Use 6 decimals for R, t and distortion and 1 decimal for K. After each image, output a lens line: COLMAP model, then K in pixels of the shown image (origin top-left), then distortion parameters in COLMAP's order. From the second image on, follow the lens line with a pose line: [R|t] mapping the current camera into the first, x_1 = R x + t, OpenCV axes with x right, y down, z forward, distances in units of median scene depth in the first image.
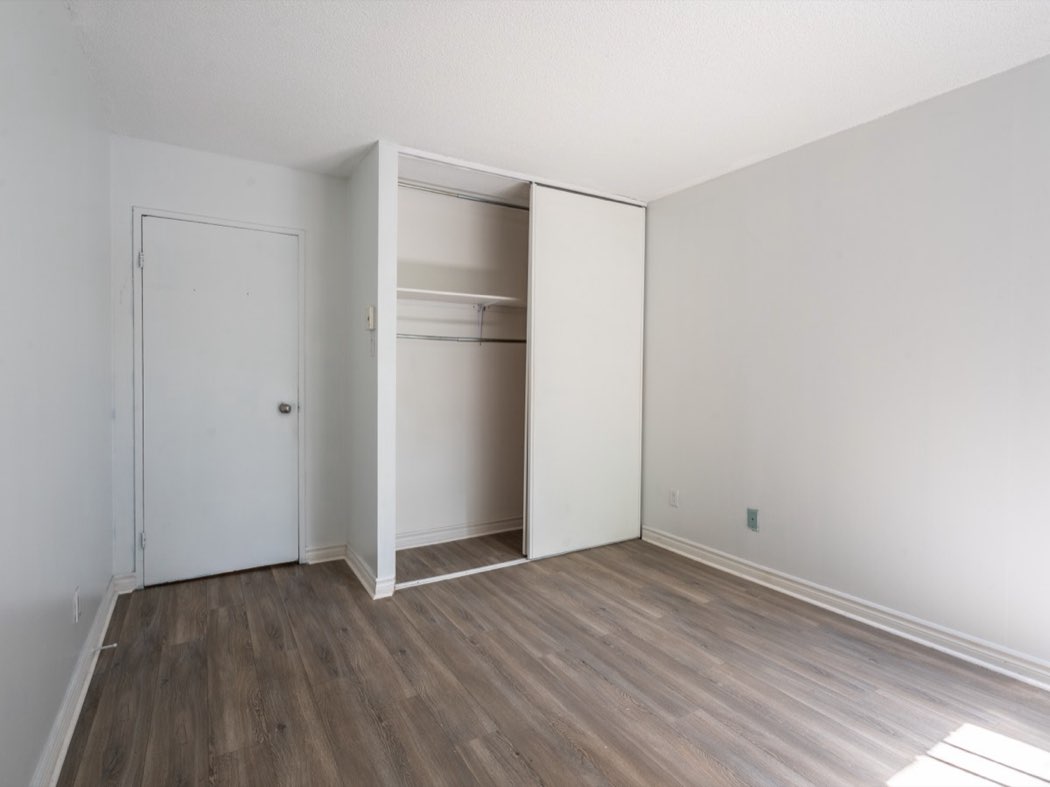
lens RADIAL K [[534.0, 0, 532.9], [0, 534.0, 391.4], [0, 0, 1]] dist [0.001951, -0.000033]
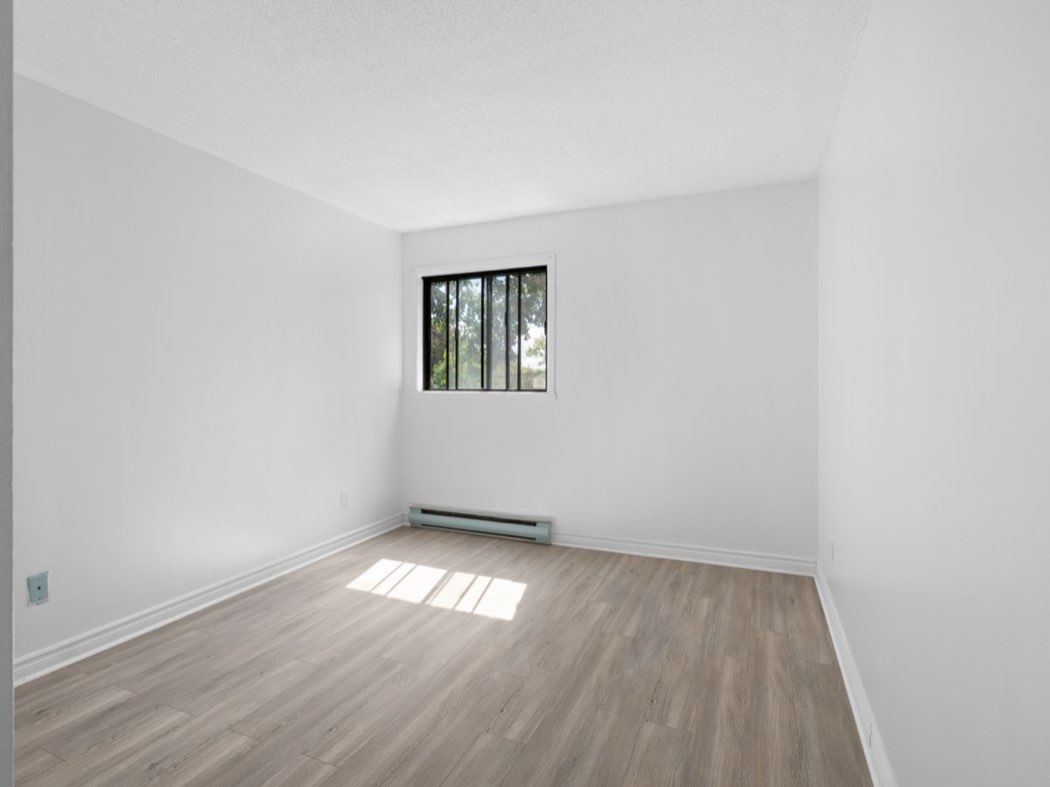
lens RADIAL K [[534.0, 0, 532.4], [0, 534.0, 388.2], [0, 0, 1]] dist [0.001951, -0.000033]
pose [[-0.572345, -0.013050, 0.819909, -0.721320], [0.025436, 0.999110, 0.033658, -0.049213], [-0.819619, 0.040120, -0.571503, 1.120800]]
